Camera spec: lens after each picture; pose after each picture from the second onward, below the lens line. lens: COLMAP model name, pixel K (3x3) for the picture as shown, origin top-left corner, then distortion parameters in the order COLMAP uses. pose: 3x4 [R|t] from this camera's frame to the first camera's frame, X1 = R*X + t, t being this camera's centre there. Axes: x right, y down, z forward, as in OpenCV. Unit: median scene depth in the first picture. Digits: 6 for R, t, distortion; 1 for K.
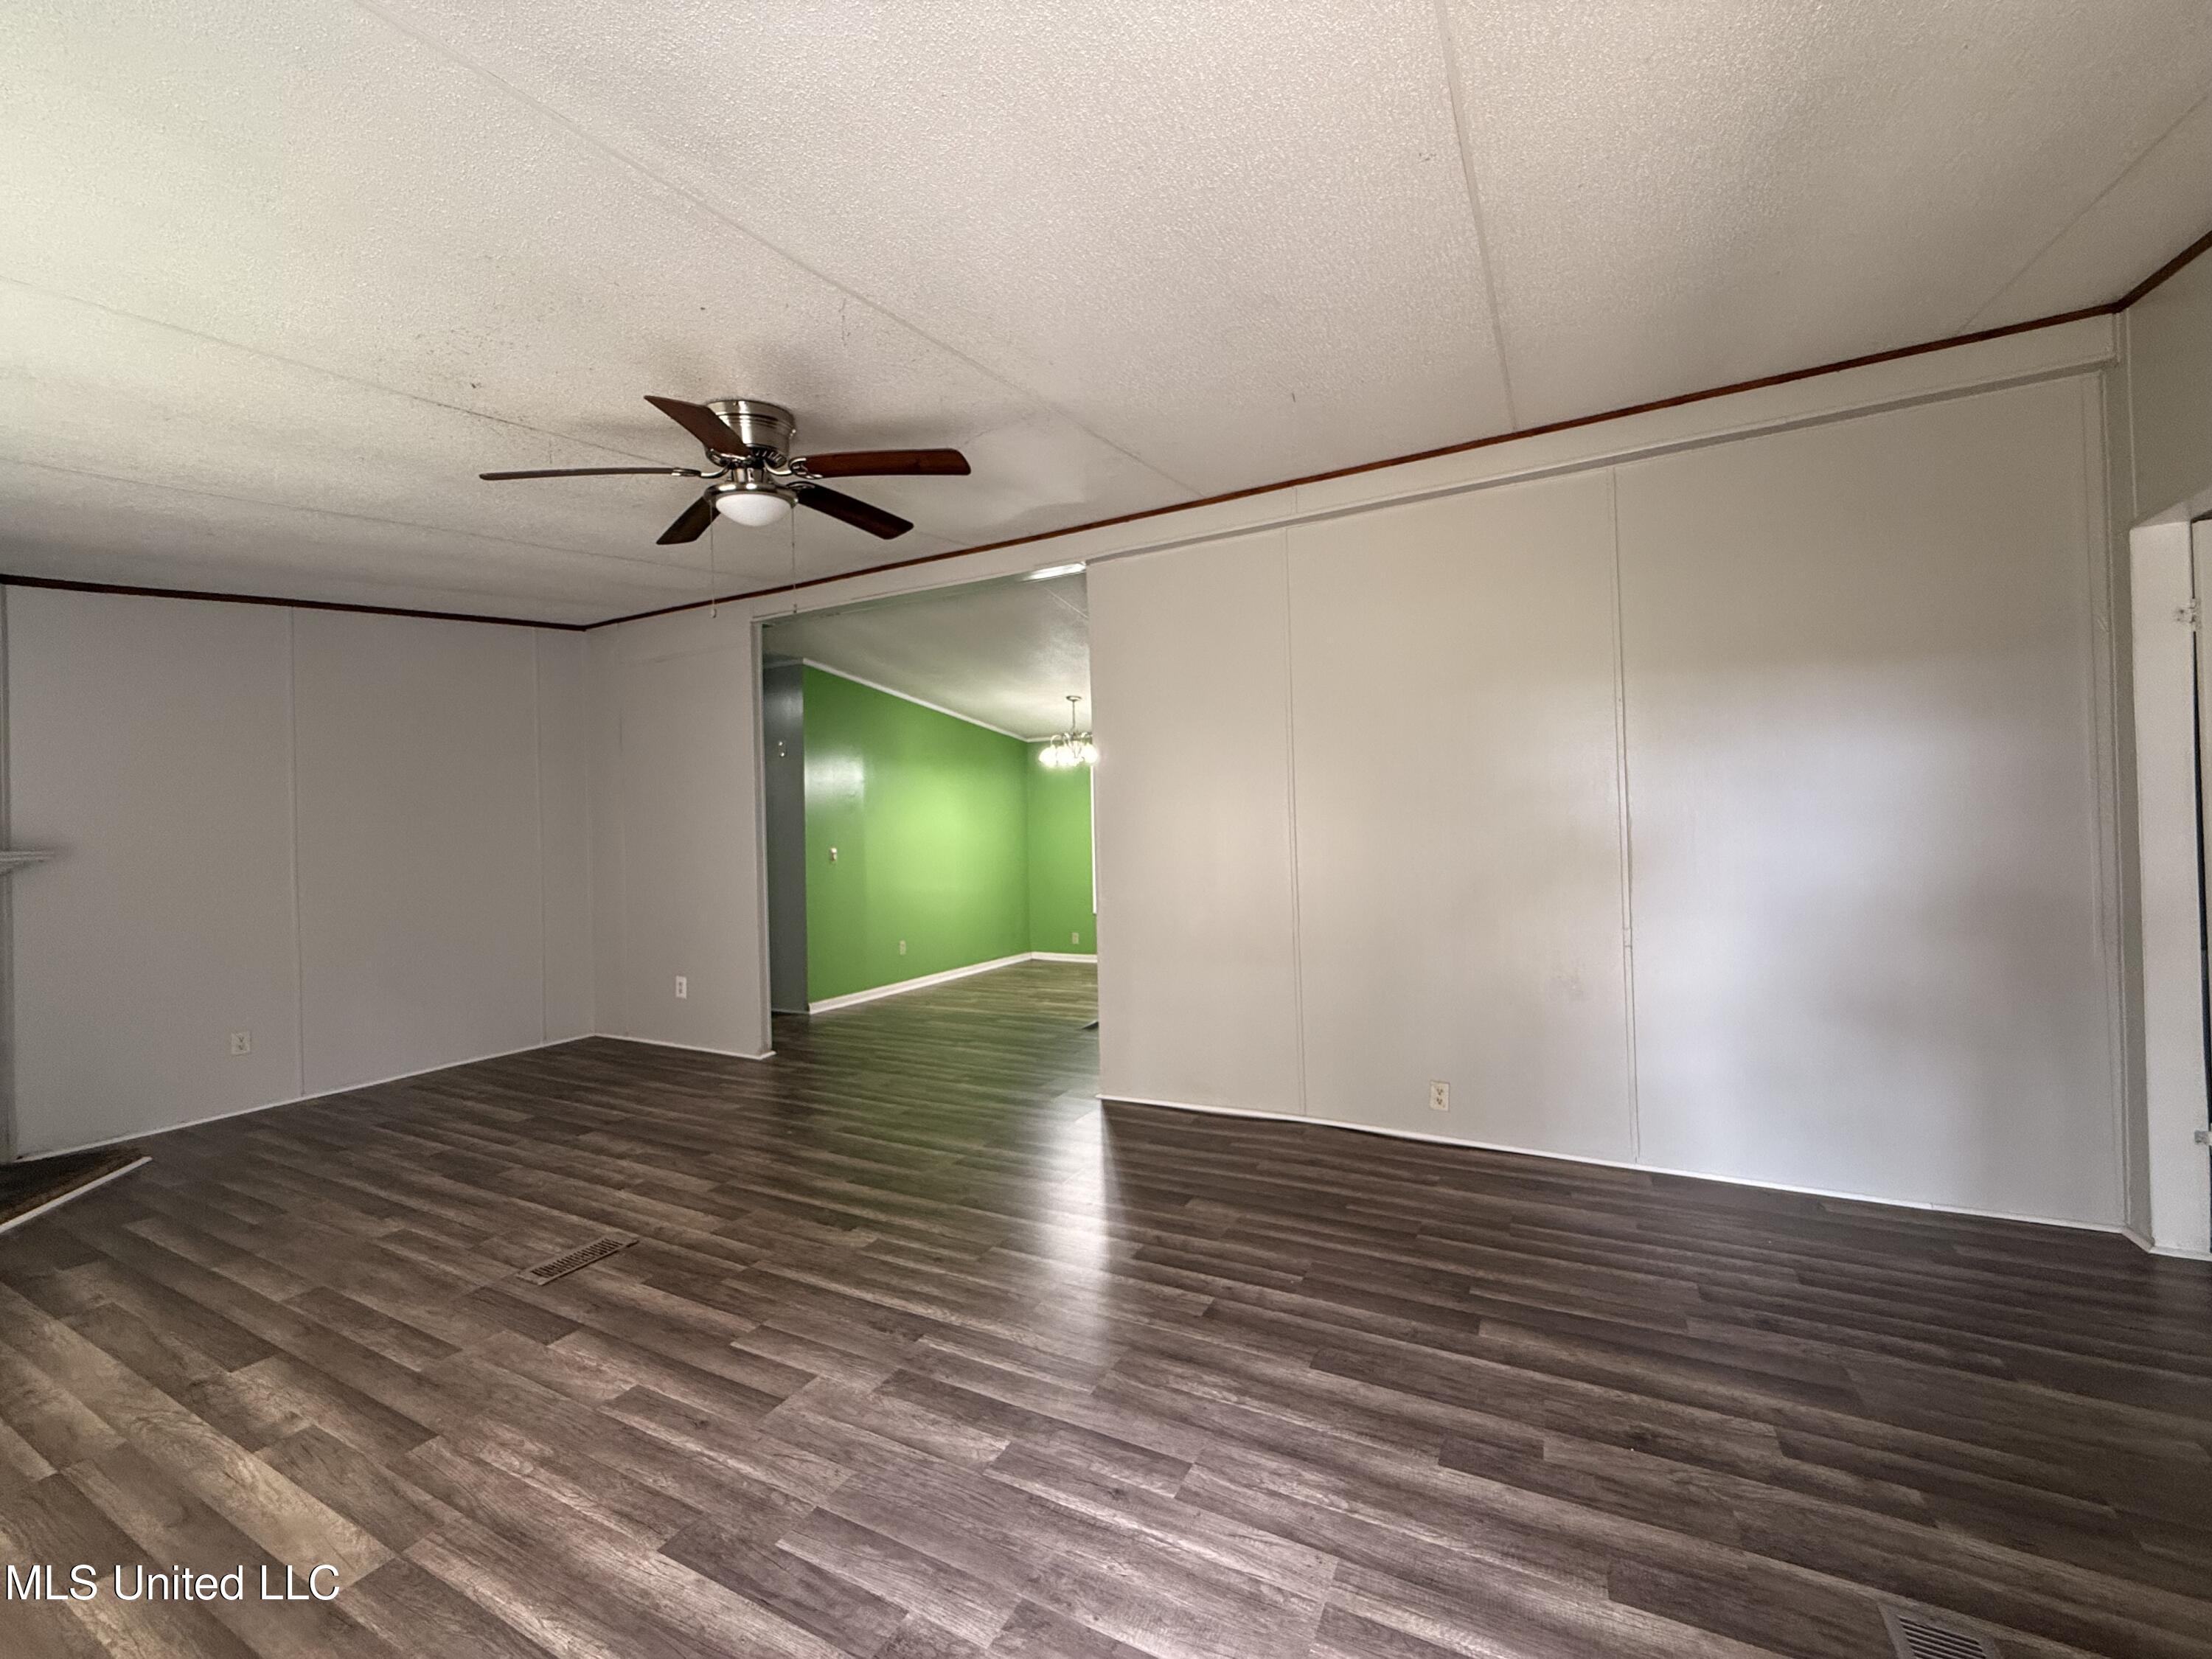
lens RADIAL K [[887.7, 0, 1100.2], [0, 887.7, 831.6], [0, 0, 1]] dist [0.001456, 0.000014]
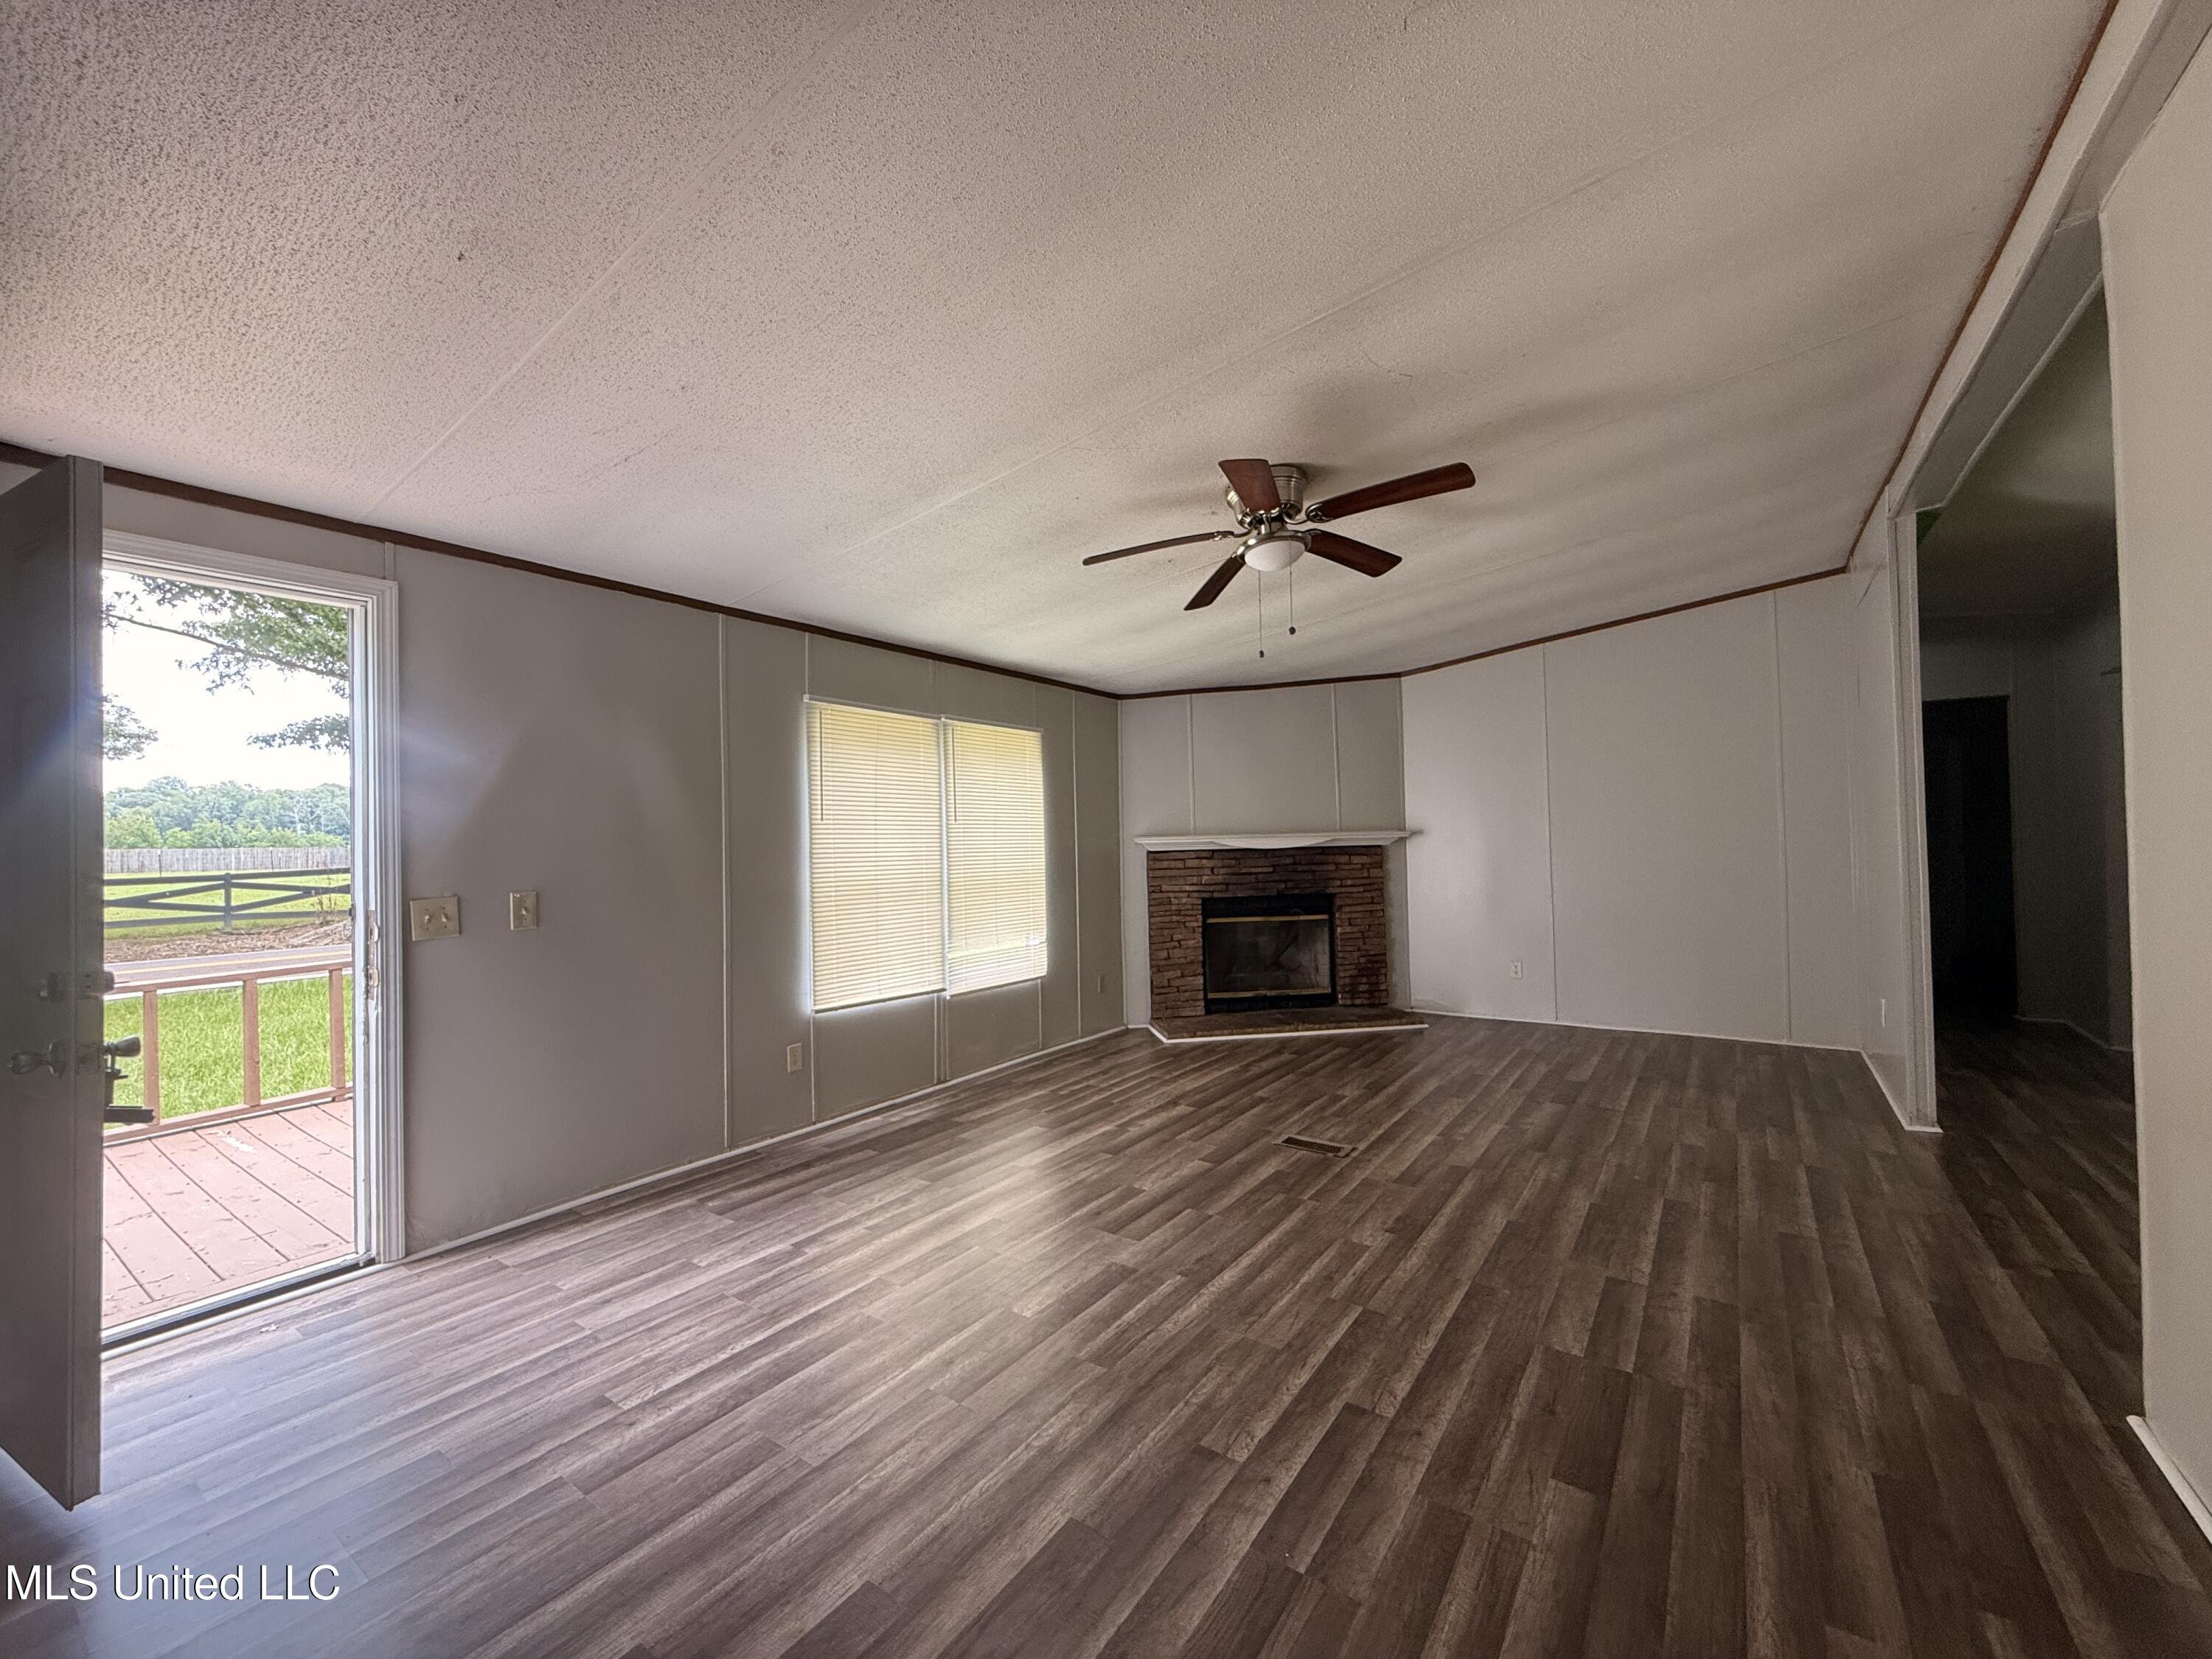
lens RADIAL K [[887.7, 0, 1115.3], [0, 887.7, 824.2], [0, 0, 1]] dist [0.001456, 0.000014]
pose [[-0.126481, 0.007556, -0.991940, 0.881464], [0.027782, 0.999606, 0.004072, -0.024097], [0.991580, -0.027043, -0.126641, 0.995131]]
